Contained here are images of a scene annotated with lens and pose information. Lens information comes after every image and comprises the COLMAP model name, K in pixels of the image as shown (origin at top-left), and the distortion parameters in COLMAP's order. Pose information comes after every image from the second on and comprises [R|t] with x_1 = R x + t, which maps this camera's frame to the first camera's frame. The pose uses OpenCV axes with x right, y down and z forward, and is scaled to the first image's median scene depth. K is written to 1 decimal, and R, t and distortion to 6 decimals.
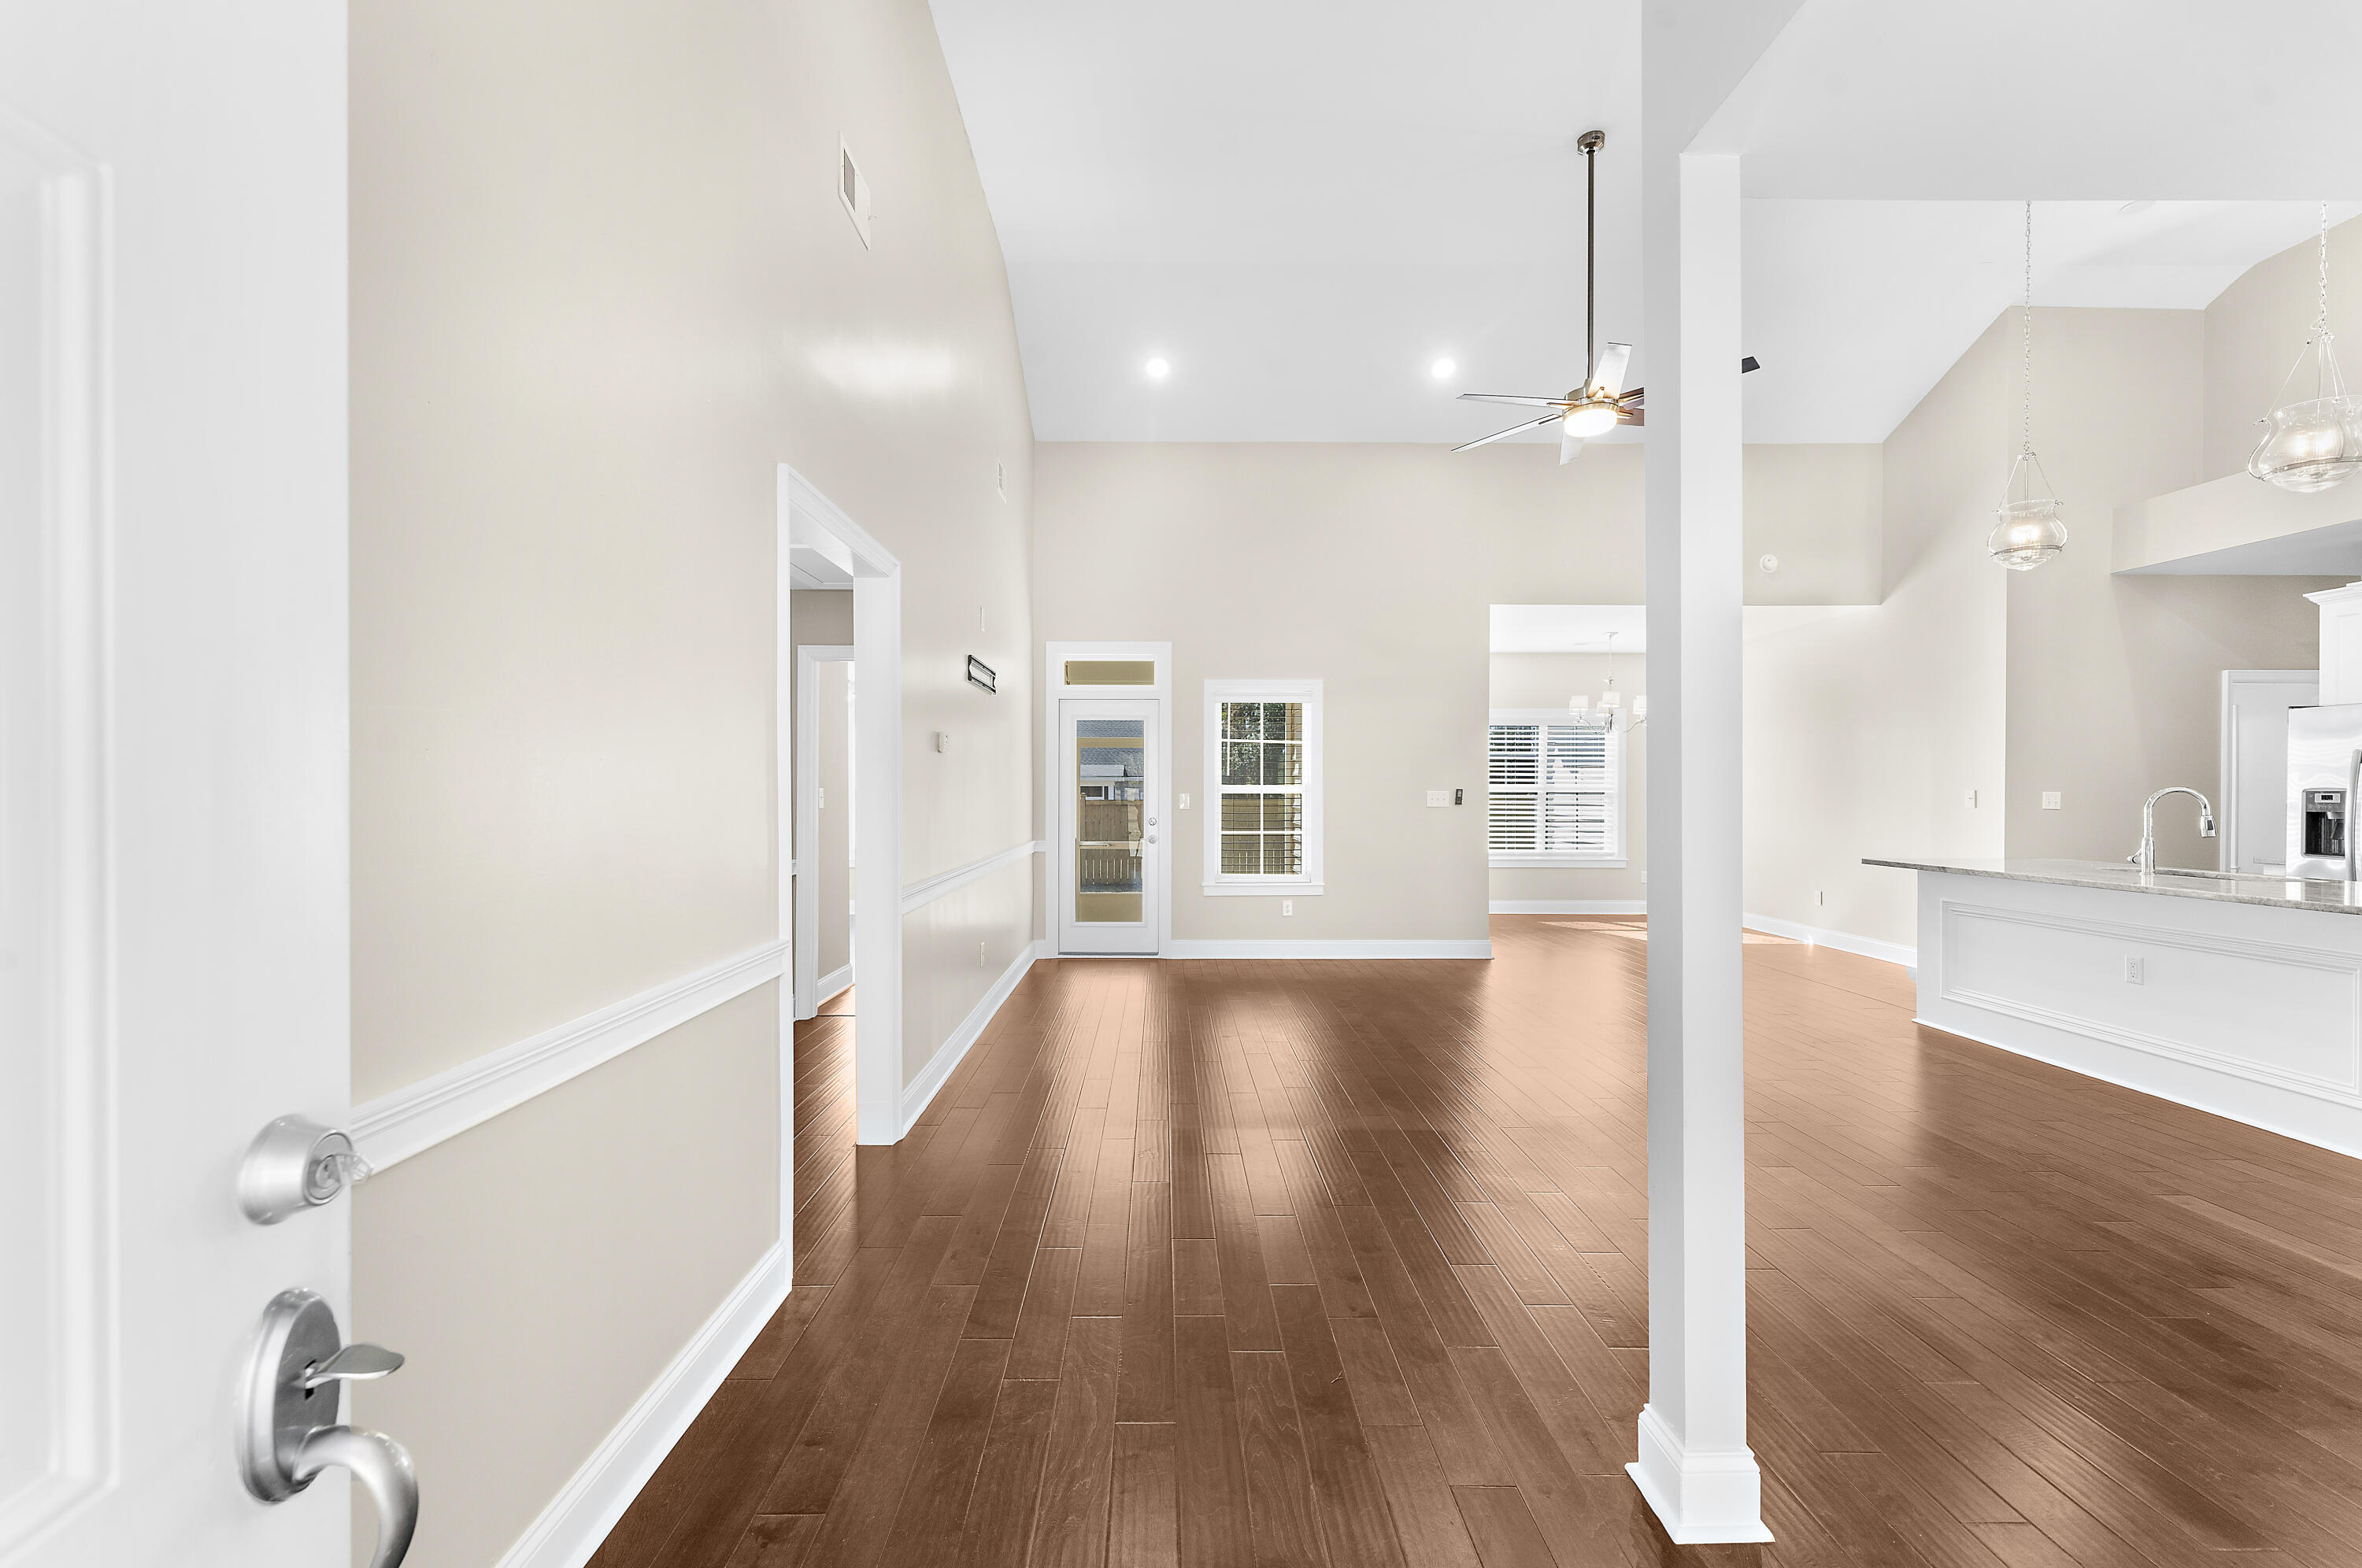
lens RADIAL K [[964.6, 0, 1165.3], [0, 964.6, 791.6], [0, 0, 1]] dist [0.001532, 0.000118]
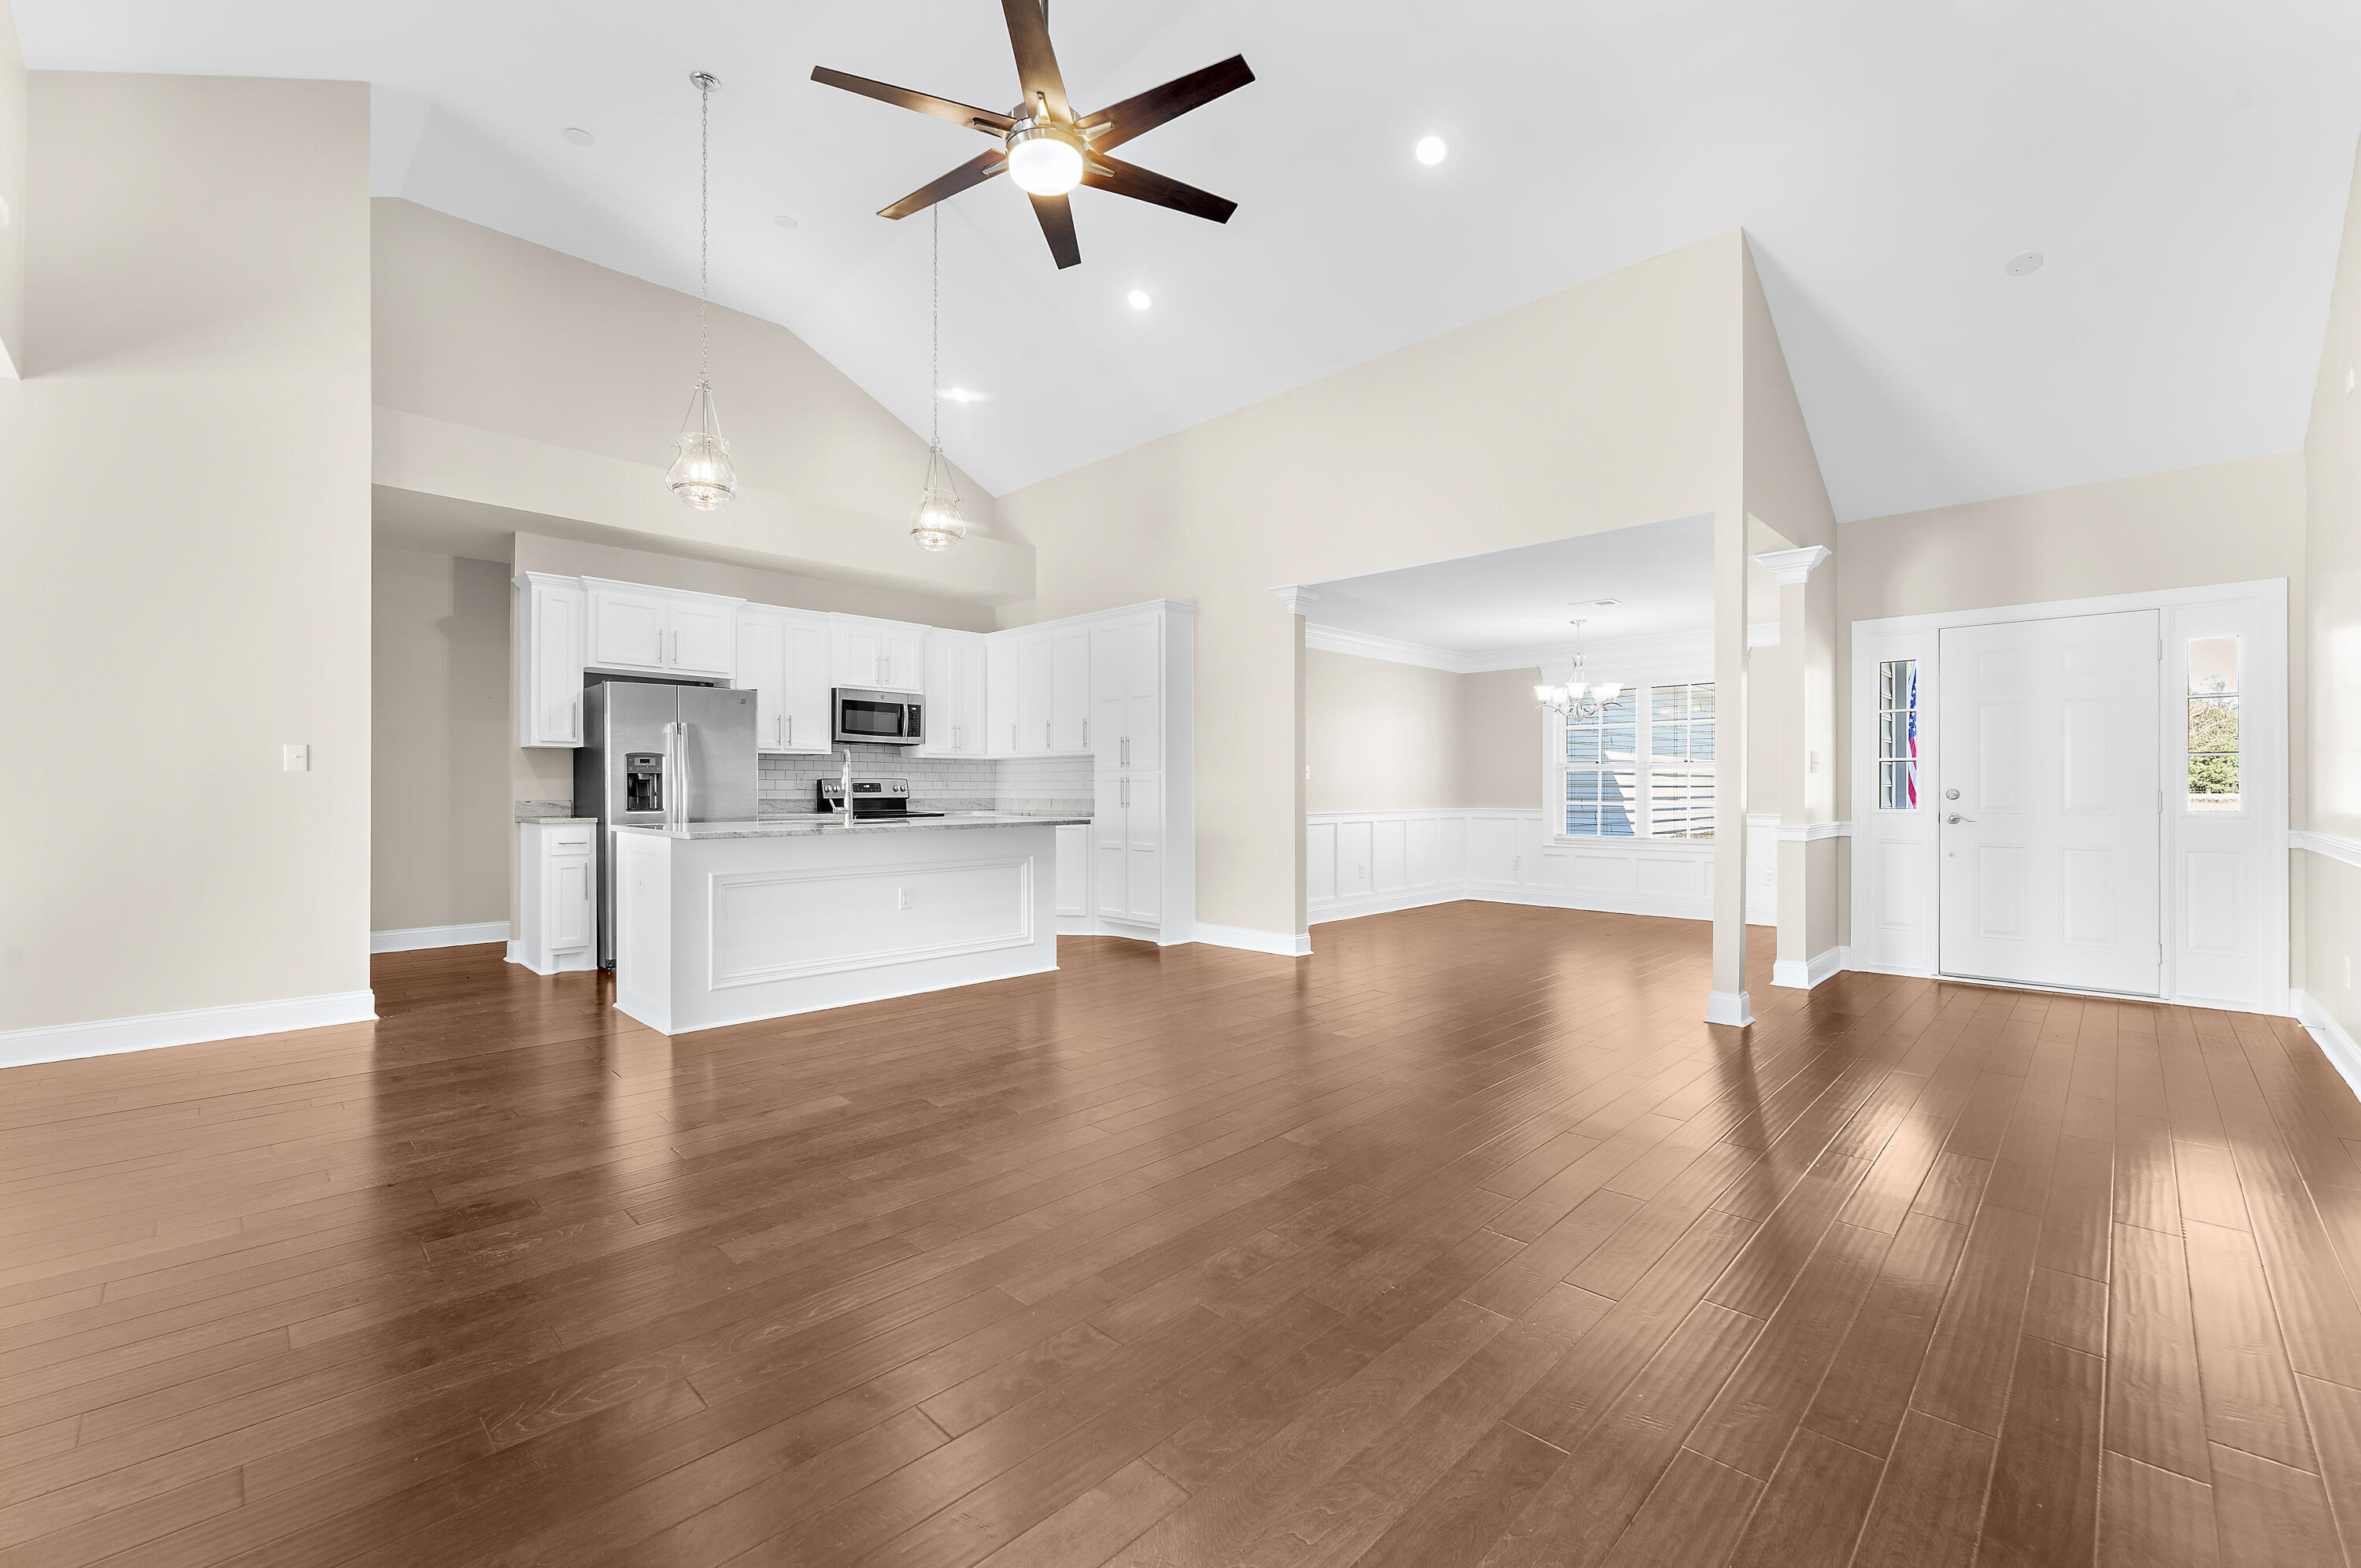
lens RADIAL K [[964.2, 0, 1171.7], [0, 964.2, 786.4], [0, 0, 1]] dist [0.001532, 0.000118]
pose [[-0.709533, -0.000126, 0.704672, -0.047051], [0.000321, 1.000000, 0.000501, 0.024788], [-0.704672, 0.000582, -0.709533, 0.930119]]
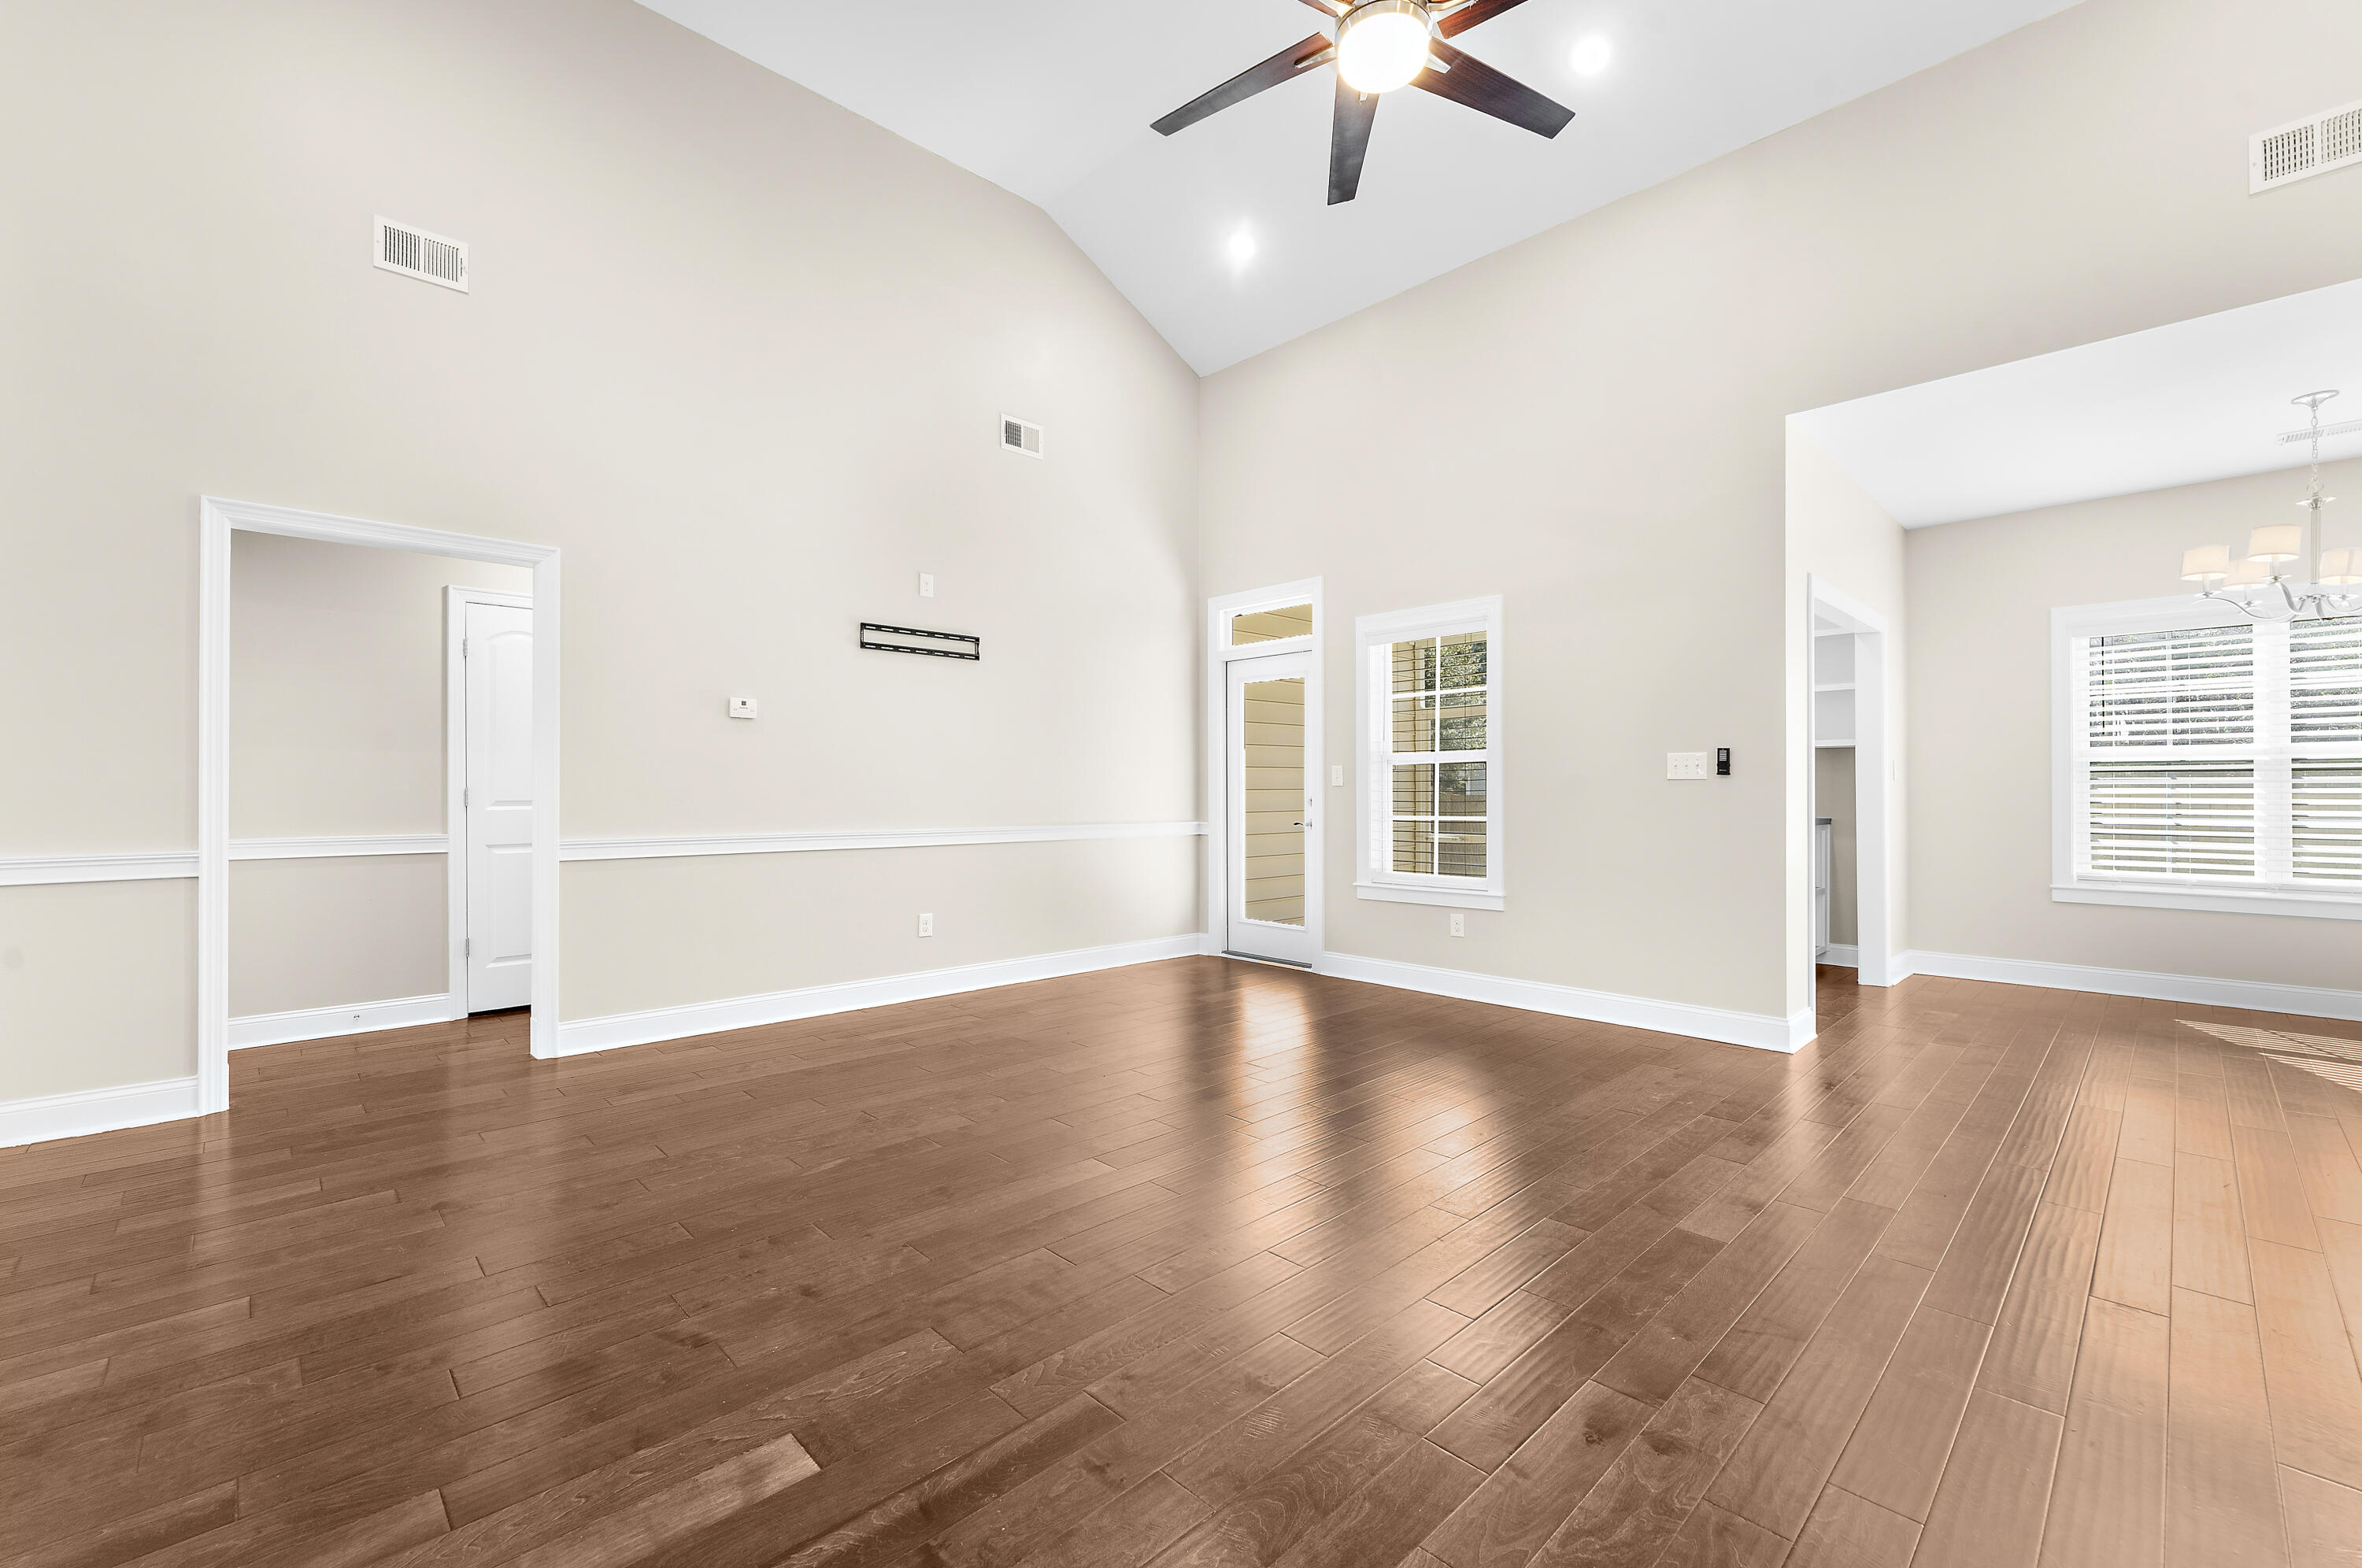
lens RADIAL K [[964.6, 0, 1169.4], [0, 964.6, 785.7], [0, 0, 1]] dist [0.001532, 0.000118]
pose [[0.681049, -0.006002, -0.732214, 0.501056], [-0.000743, 0.999960, -0.008888, 0.025484], [0.732238, 0.006597, 0.681017, 0.364805]]
